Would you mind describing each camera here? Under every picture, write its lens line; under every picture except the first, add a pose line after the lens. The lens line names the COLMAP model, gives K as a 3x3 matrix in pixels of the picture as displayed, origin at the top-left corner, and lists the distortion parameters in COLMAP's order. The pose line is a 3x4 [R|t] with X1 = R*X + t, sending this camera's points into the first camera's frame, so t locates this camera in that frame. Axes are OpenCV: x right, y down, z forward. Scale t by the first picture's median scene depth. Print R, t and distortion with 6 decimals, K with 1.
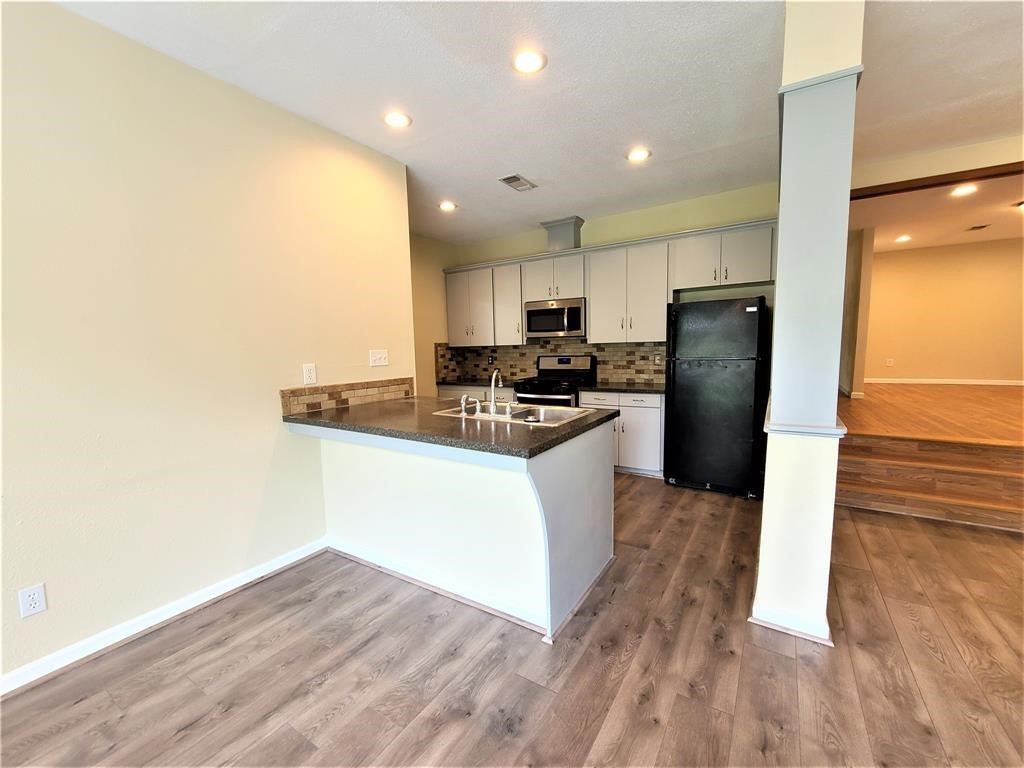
lens RADIAL K [[422.1, 0, 515.2], [0, 422.1, 384.2], [0, 0, 1]] dist [0.001072, 0.000875]
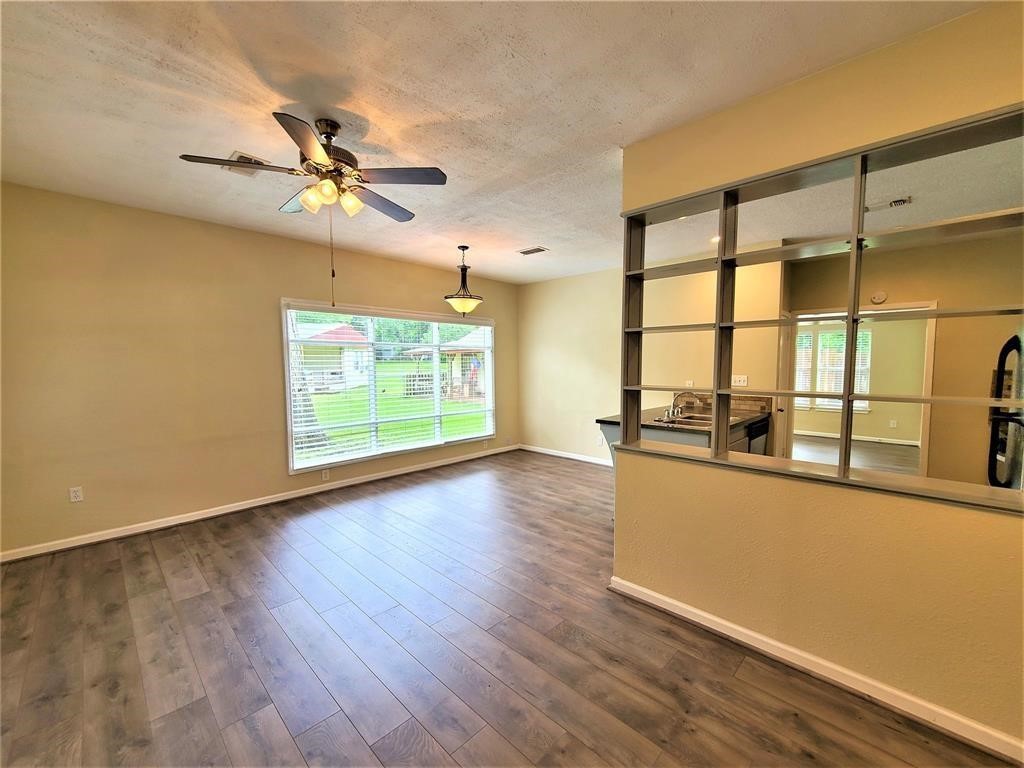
lens RADIAL K [[422.1, 0, 513.3], [0, 422.1, 387.8], [0, 0, 1]] dist [0.001072, 0.000875]
pose [[-0.214235, 0.087233, -0.972879, 1.192937], [-0.079179, 0.991176, 0.106310, -0.121291], [0.973568, 0.099807, -0.205437, 0.485818]]
